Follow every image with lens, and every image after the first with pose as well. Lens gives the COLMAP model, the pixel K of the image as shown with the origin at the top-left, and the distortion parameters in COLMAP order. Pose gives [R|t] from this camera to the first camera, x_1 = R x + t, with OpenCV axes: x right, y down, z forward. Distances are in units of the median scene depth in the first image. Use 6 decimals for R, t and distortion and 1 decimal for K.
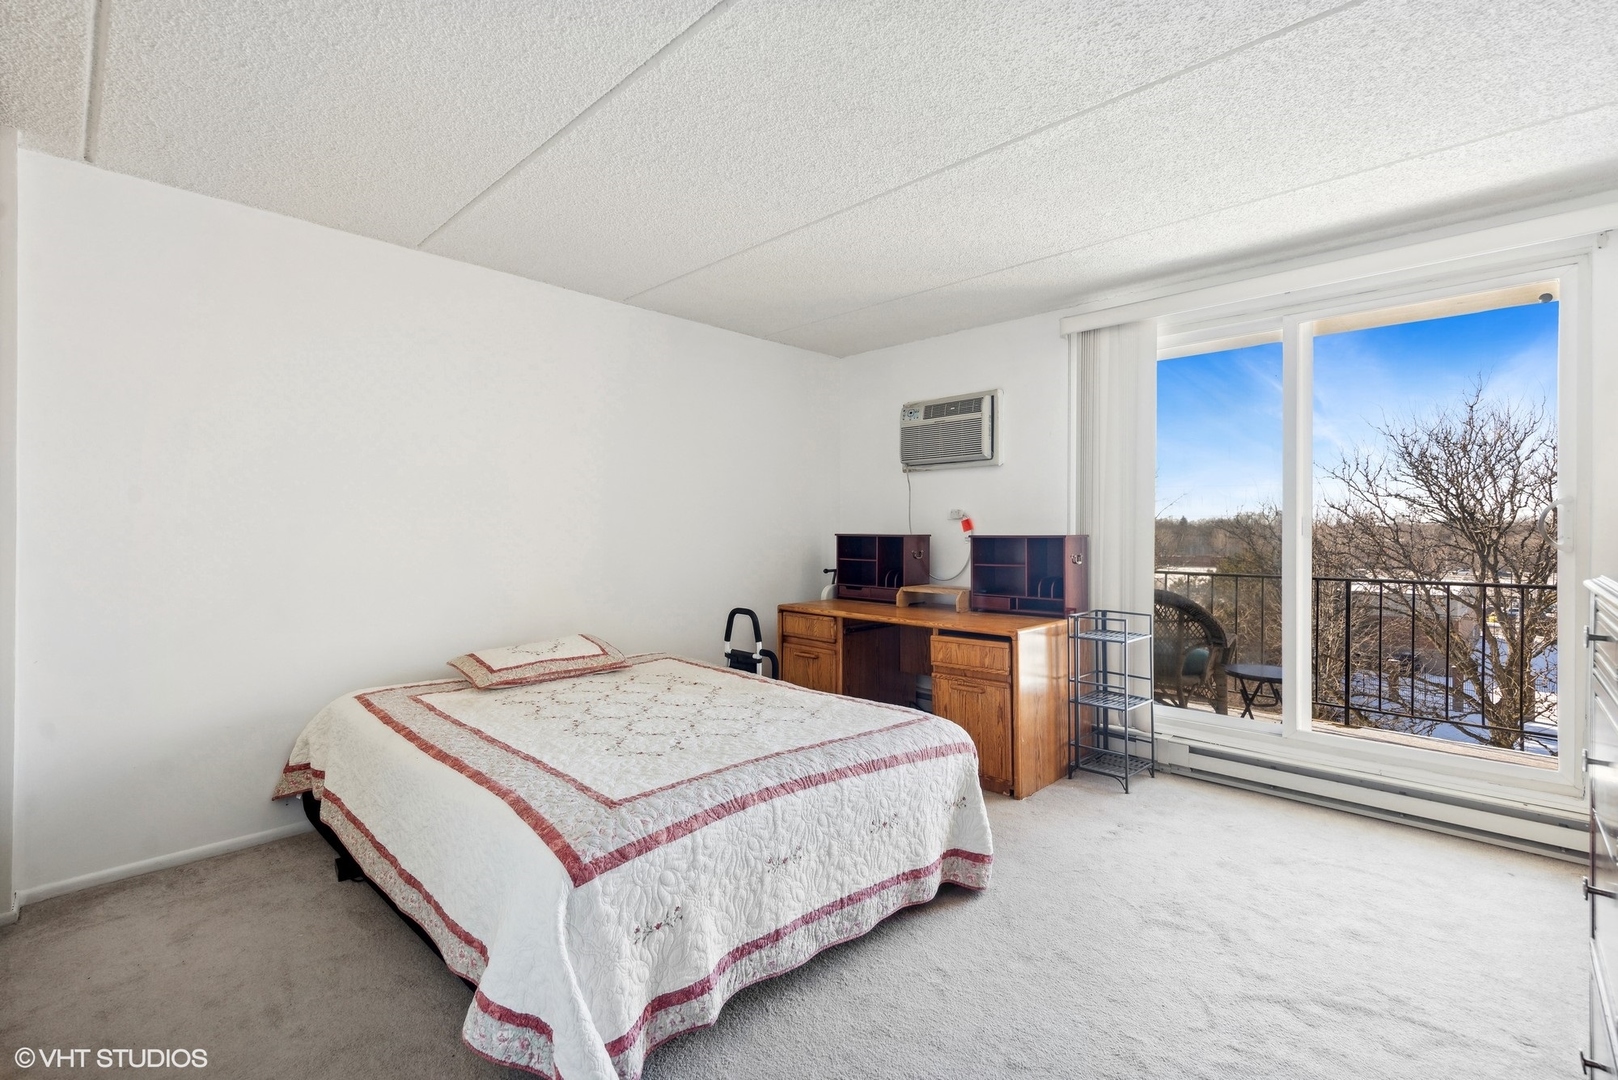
lens RADIAL K [[735.2, 0, 812.5], [0, 735.2, 529.4], [0, 0, 1]] dist [0.001942, 0.001990]
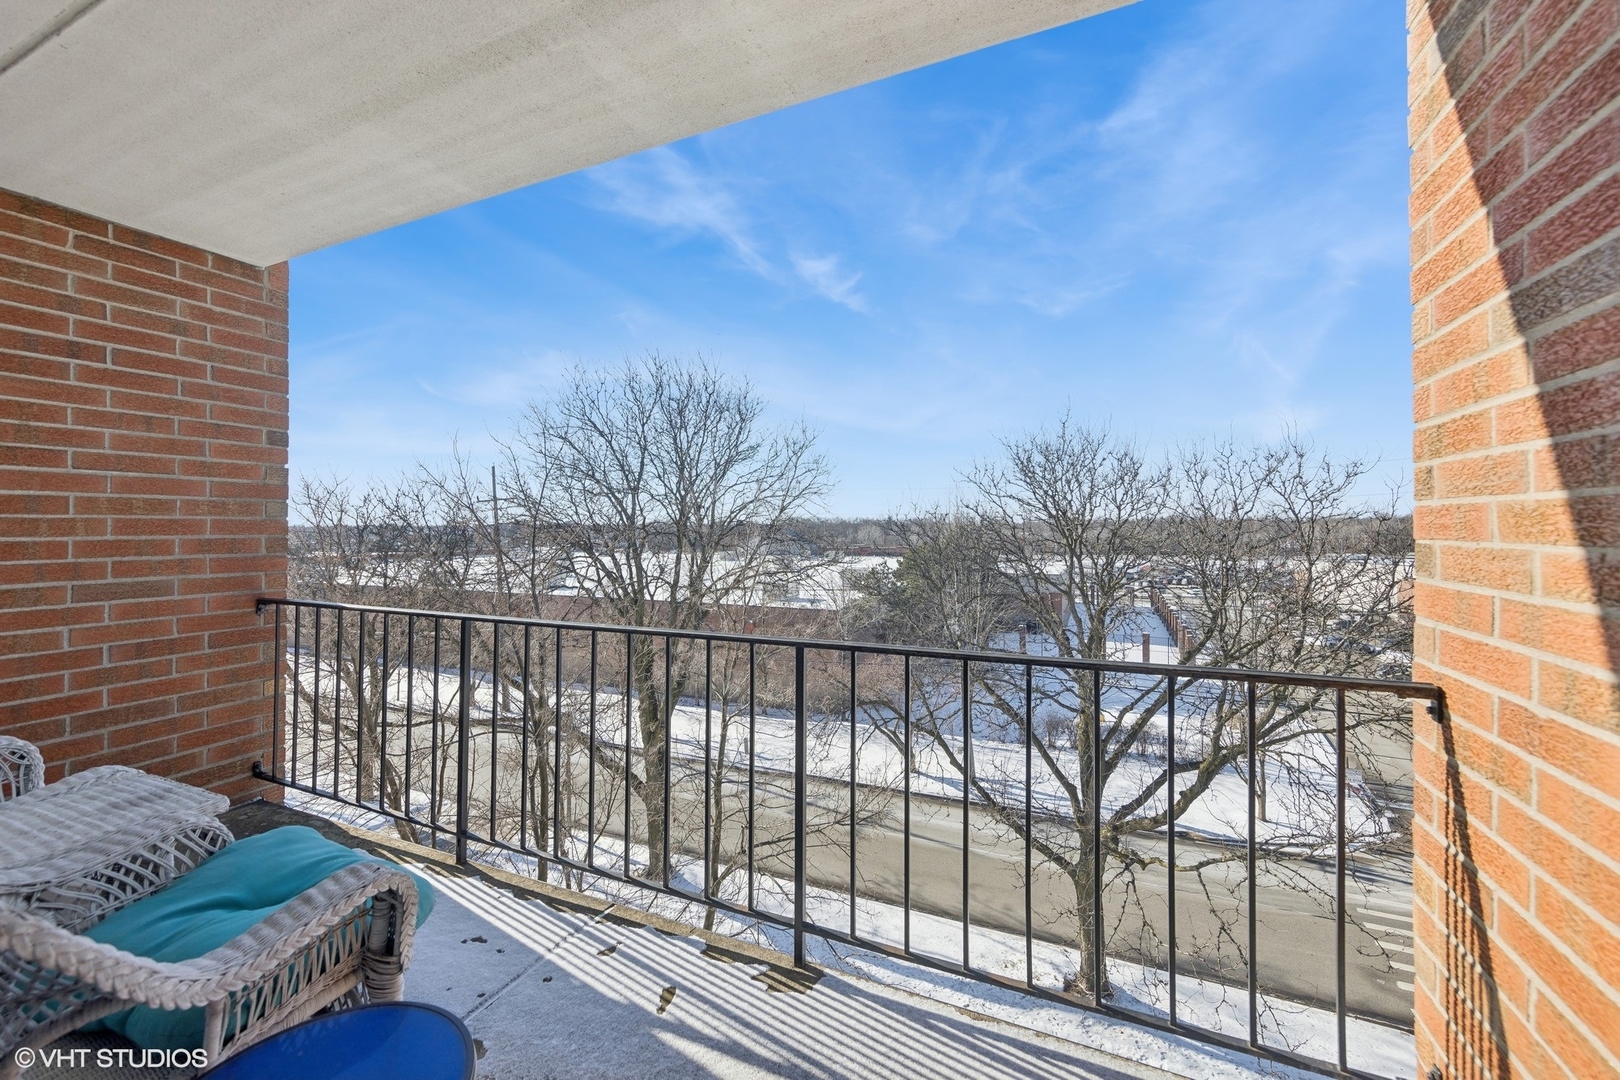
lens RADIAL K [[669.0, 0, 805.2], [0, 669.0, 532.7], [0, 0, 1]] dist [0.011166, -0.000579]
pose [[0.937500, -0.009763, 0.347848, 0.122745], [0.007333, 0.999939, 0.008302, -0.001063], [-0.347908, -0.005232, 0.937514, 0.128205]]
